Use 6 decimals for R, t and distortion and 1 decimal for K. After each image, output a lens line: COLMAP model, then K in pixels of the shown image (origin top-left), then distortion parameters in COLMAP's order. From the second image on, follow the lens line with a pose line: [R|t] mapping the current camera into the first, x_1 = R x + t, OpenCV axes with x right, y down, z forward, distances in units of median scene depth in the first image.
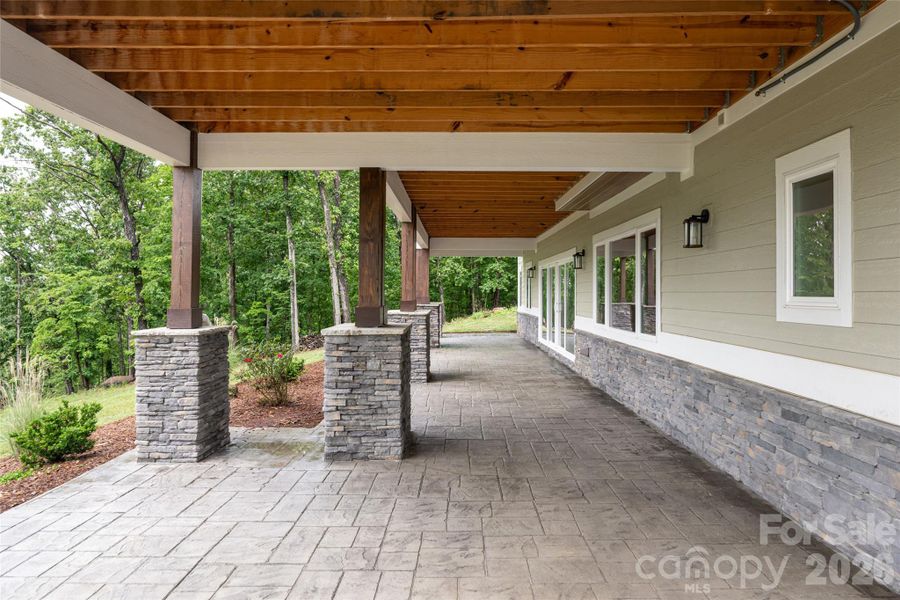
lens RADIAL K [[536.9, 0, 451.6], [0, 536.9, 289.7], [0, 0, 1]] dist [-0.000592, -0.000391]
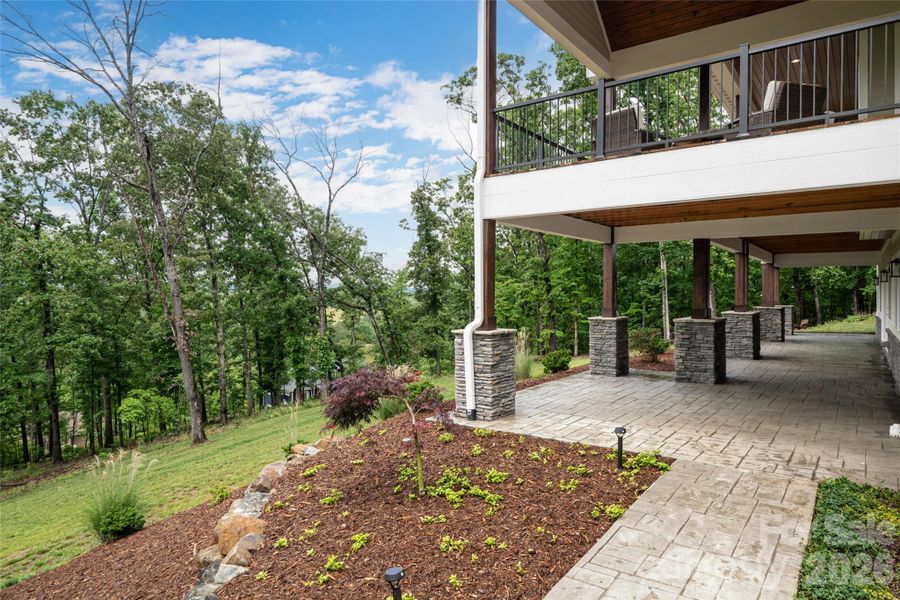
lens RADIAL K [[536.9, 0, 451.6], [0, 536.9, 289.7], [0, 0, 1]] dist [-0.000592, -0.000391]
pose [[0.784275, -0.005797, -0.620387, 0.079942], [0.005822, 0.999981, -0.001984, -0.008751], [0.620387, -0.002056, 0.784294, -0.248416]]
